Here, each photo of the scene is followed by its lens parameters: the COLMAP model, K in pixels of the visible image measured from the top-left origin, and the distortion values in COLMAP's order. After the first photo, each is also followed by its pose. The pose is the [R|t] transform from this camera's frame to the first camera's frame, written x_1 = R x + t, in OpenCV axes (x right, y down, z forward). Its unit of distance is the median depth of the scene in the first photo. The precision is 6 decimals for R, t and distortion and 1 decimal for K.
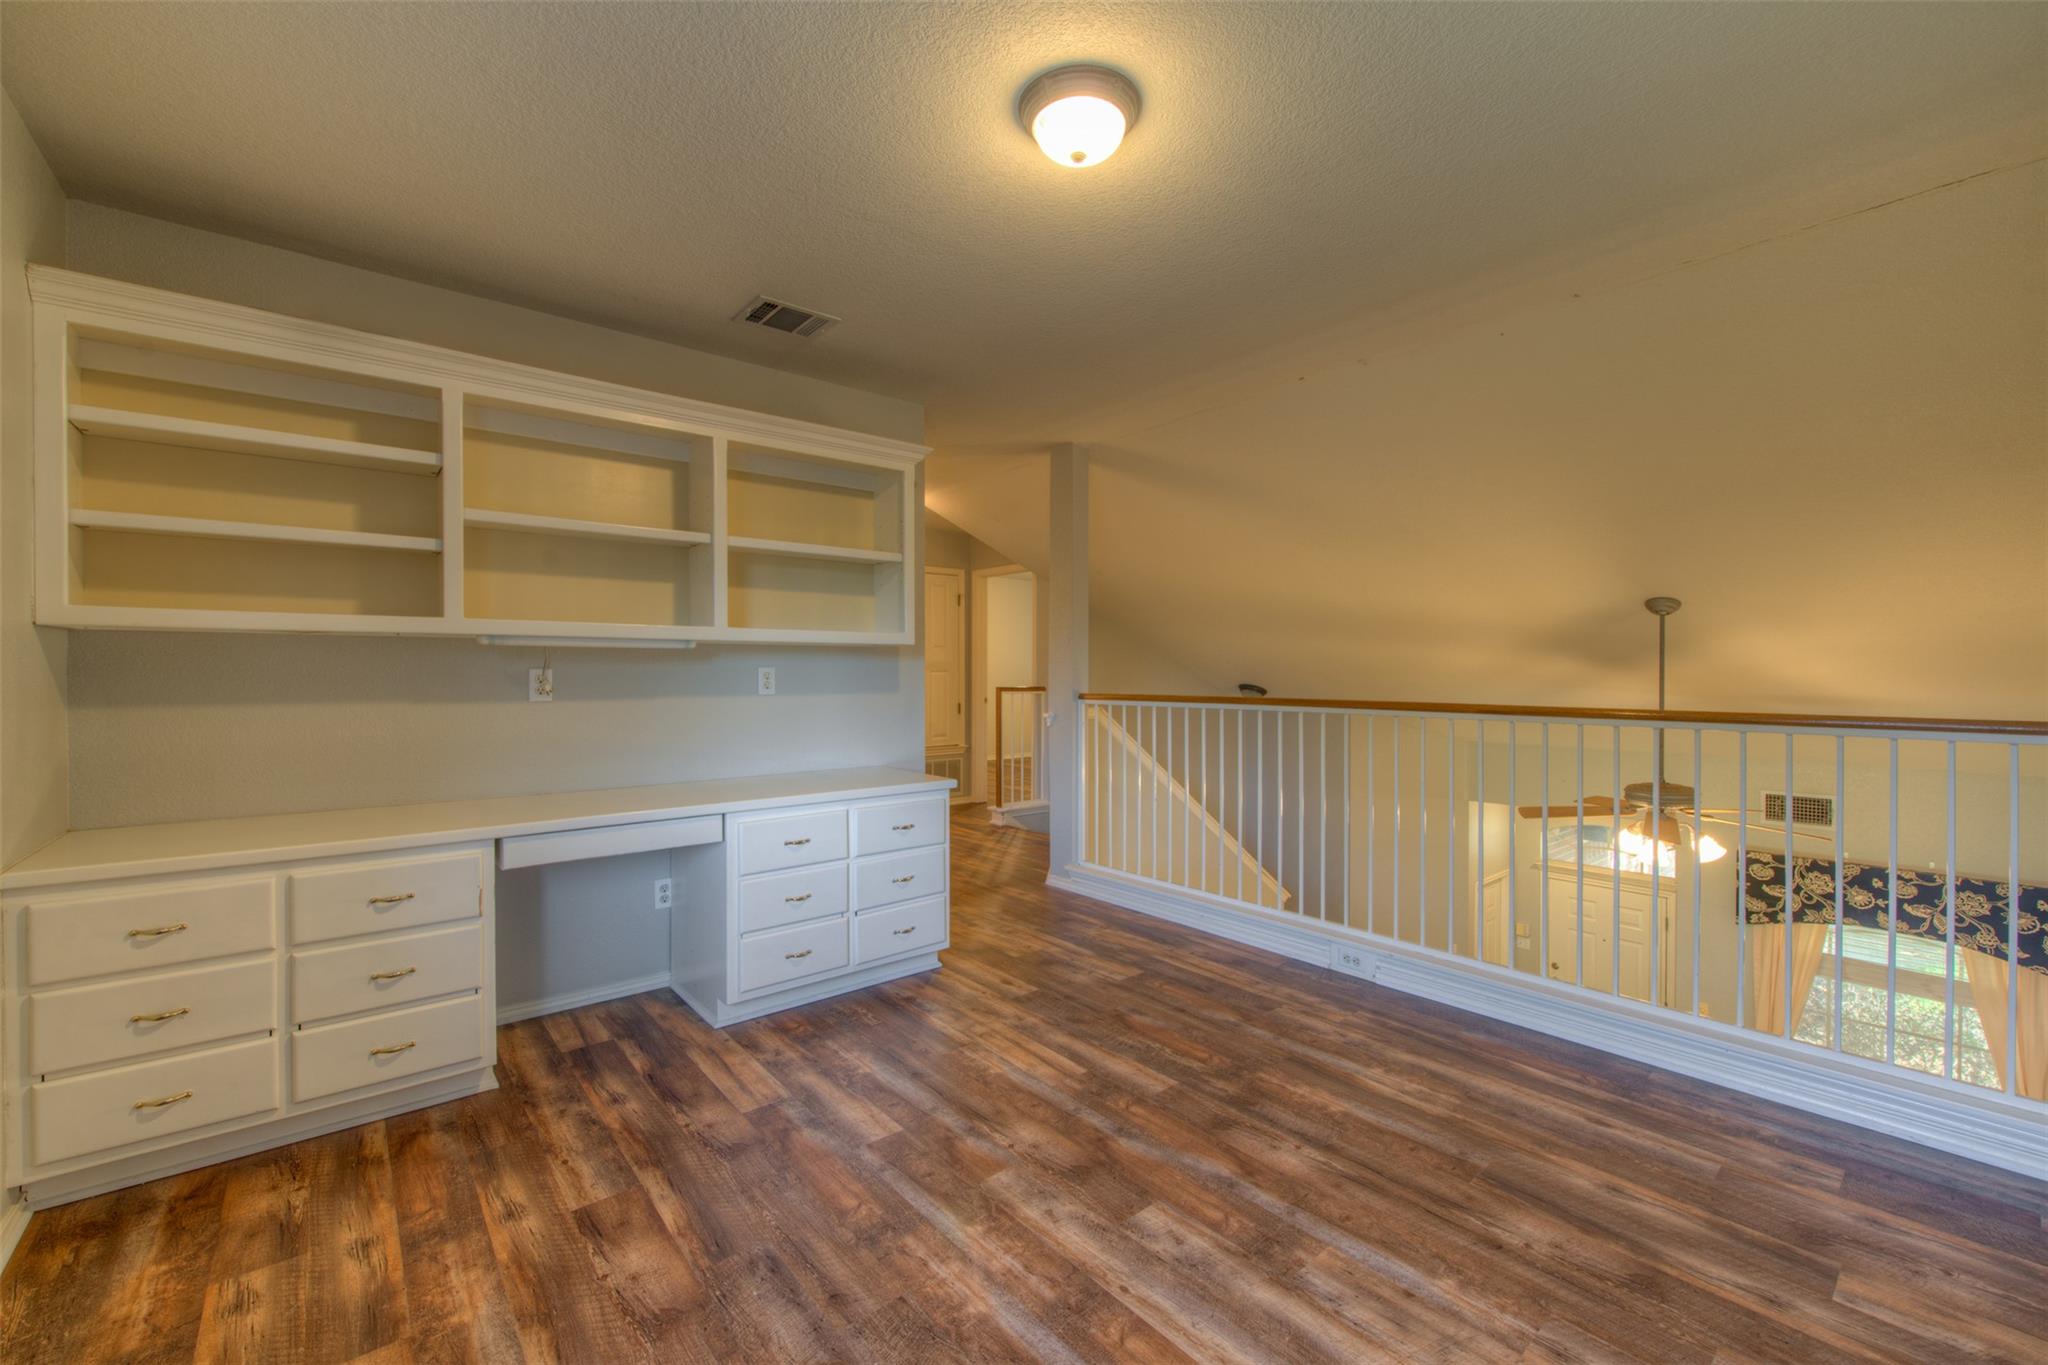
lens RADIAL K [[837.6, 0, 1021.4], [0, 837.6, 676.3], [0, 0, 1]] dist [-0.007697, -0.000596]
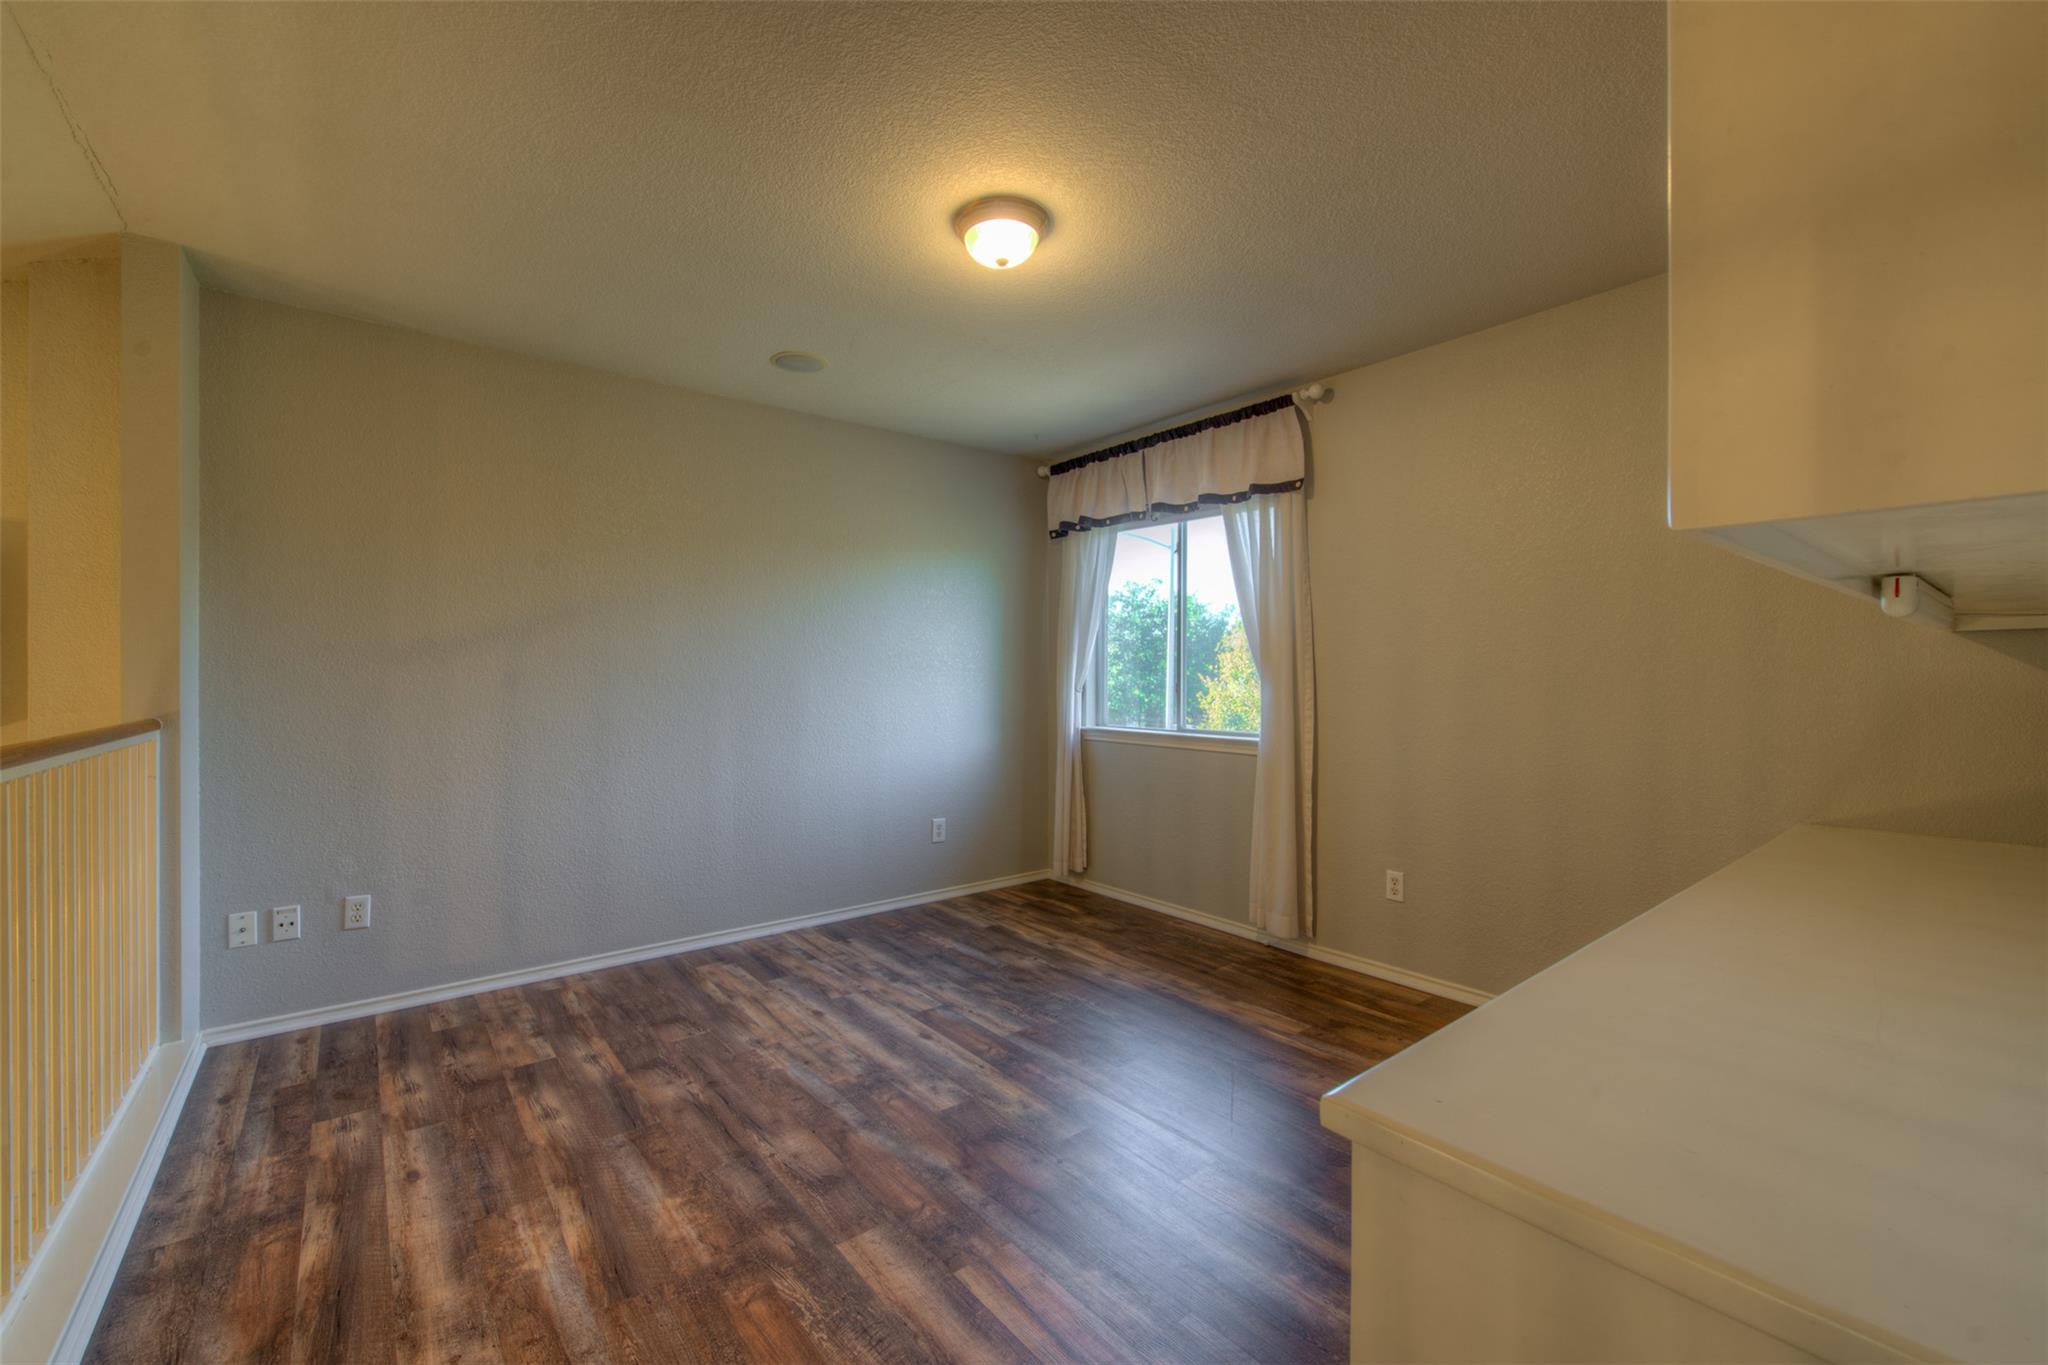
lens RADIAL K [[837.6, 0, 1019.9], [0, 837.6, 676.5], [0, 0, 1]] dist [-0.007697, -0.000596]
pose [[-0.999881, 0.001975, 0.015271, 0.020036], [0.002072, 0.999978, 0.006313, -0.013499], [-0.015258, 0.006343, -0.999863, 2.093712]]
